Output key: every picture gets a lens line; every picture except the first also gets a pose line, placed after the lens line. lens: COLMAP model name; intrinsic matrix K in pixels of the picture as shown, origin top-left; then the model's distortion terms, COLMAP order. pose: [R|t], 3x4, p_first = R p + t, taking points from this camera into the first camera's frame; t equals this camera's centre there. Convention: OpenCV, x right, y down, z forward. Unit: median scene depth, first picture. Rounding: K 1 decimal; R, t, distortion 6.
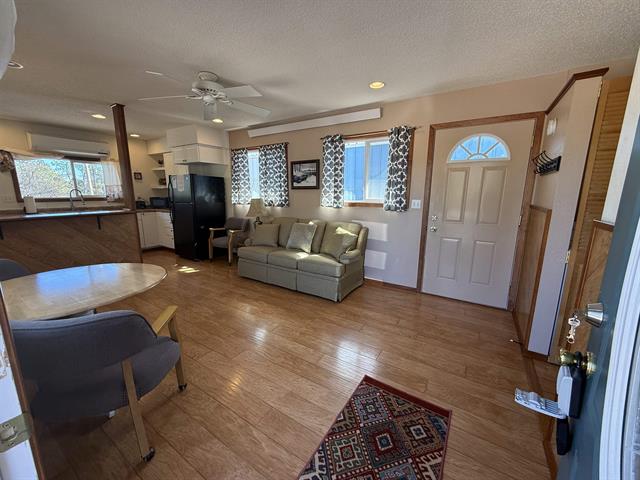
lens RADIAL K [[253.8, 0, 318.4], [0, 253.8, 239.5], [0, 0, 1]] dist [0.000275, 0.000240]
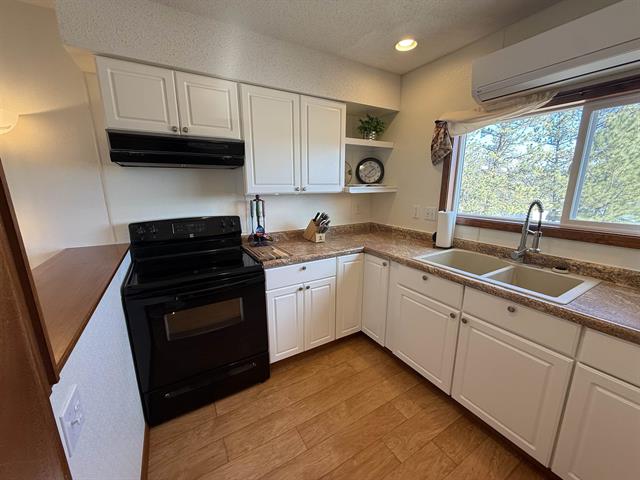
lens RADIAL K [[253.8, 0, 320.8], [0, 253.8, 239.9], [0, 0, 1]] dist [0.000275, 0.000240]
pose [[-0.450856, 0.191528, -0.871806, -0.728887], [-0.162943, 0.942635, 0.291355, -0.264347], [0.877598, 0.273414, -0.393785, 1.189753]]
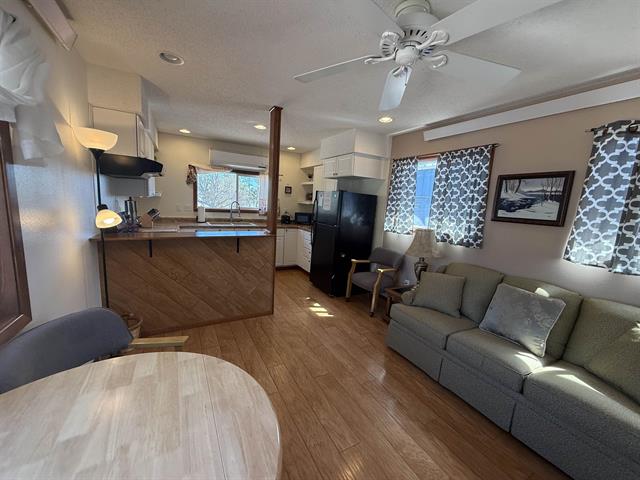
lens RADIAL K [[253.8, 0, 319.3], [0, 253.8, 240.2], [0, 0, 1]] dist [0.000275, 0.000240]
pose [[0.876046, 0.120829, -0.466844, -0.208141], [-0.144502, 0.989390, -0.015088, -0.099899], [0.460068, 0.080677, 0.884211, 0.338136]]
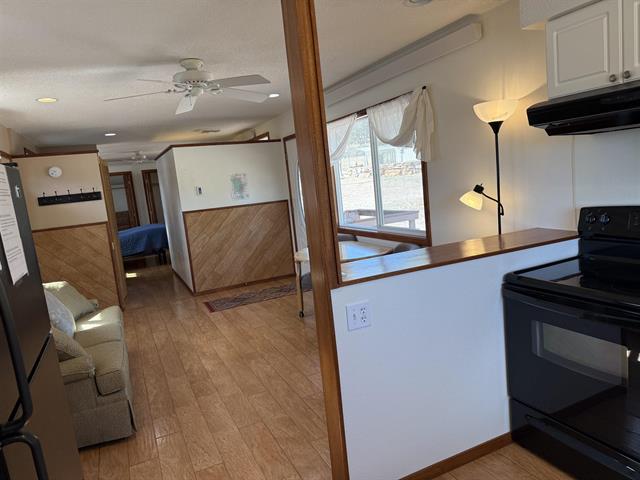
lens RADIAL K [[449.2, 0, 324.4], [0, 449.2, 234.3], [0, 0, 1]] dist [0.052083, -0.024748]
pose [[-0.841686, 0.011043, 0.539854, -1.037506], [0.194494, 0.938881, 0.284031, -0.323888], [-0.503722, 0.344064, -0.792391, 1.419982]]
